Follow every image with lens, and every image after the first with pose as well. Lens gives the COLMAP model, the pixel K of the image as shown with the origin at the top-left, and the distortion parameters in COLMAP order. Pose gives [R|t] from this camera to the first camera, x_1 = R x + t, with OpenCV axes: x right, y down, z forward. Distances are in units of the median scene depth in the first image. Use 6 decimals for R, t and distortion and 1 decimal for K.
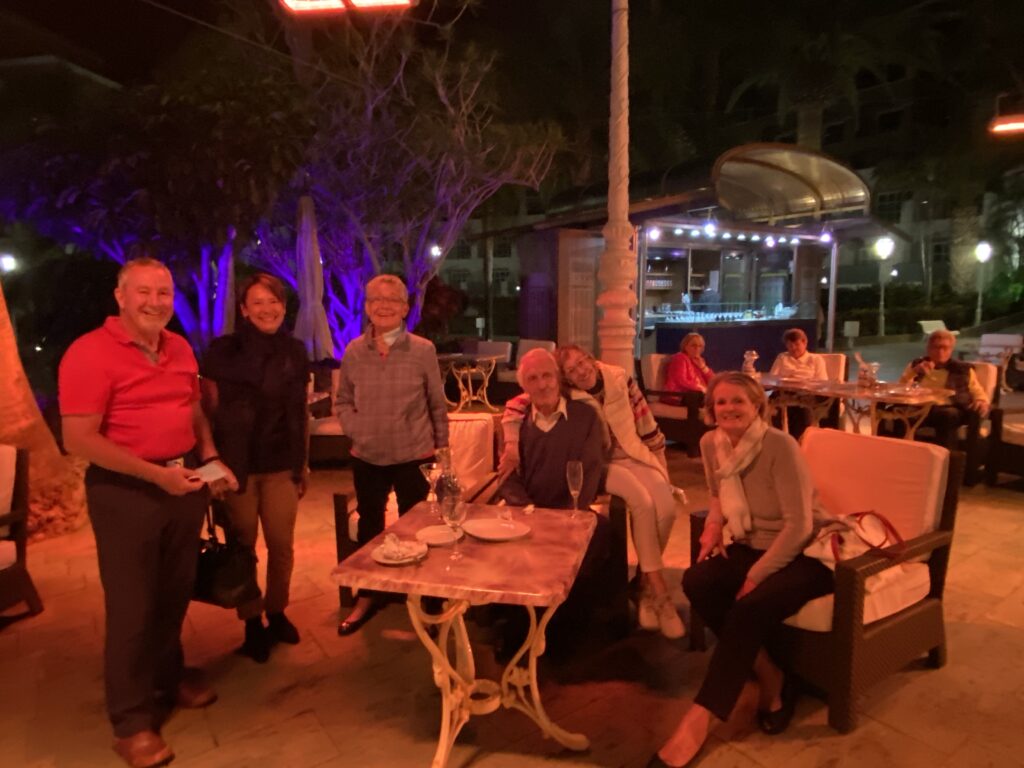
lens RADIAL K [[654.3, 0, 499.7], [0, 654.3, 398.1], [0, 0, 1]] dist [0.034438, -0.035359]
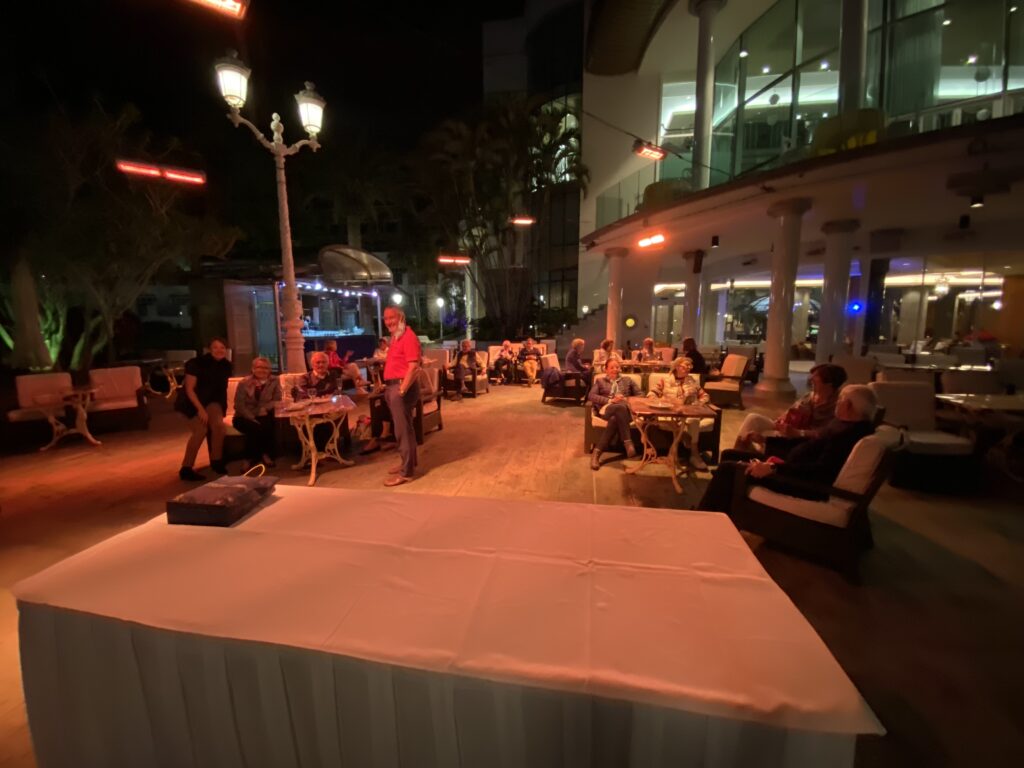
lens RADIAL K [[418.5, 0, 515.5], [0, 418.5, 384.4], [0, 0, 1]] dist [0.018692, 0.000062]
pose [[0.698854, -0.088021, 0.709828, -0.124464], [0.091443, 0.995250, 0.033385, 0.023634], [-0.709395, 0.041578, 0.703583, -0.172789]]
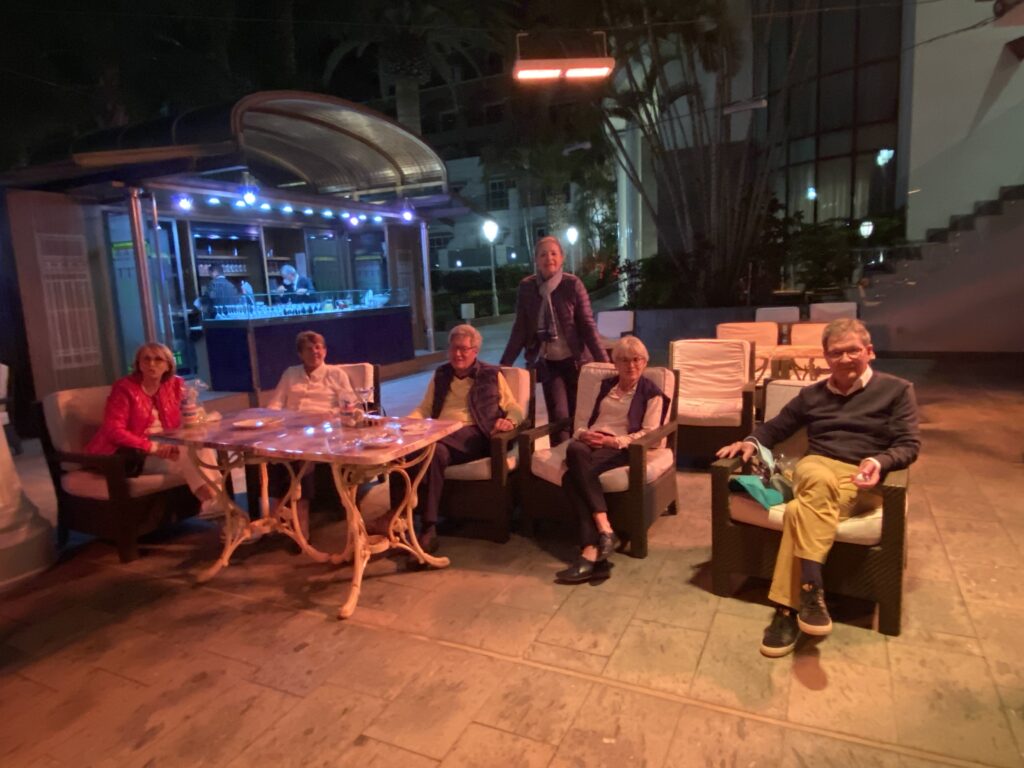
lens RADIAL K [[654.3, 0, 496.6], [0, 654.3, 406.0], [0, 0, 1]] dist [0.034438, -0.035359]
pose [[0.880527, -0.116907, 0.459352, 0.148130], [0.101196, 0.993129, 0.058774, -0.023403], [-0.463067, -0.005267, 0.886308, 0.136822]]
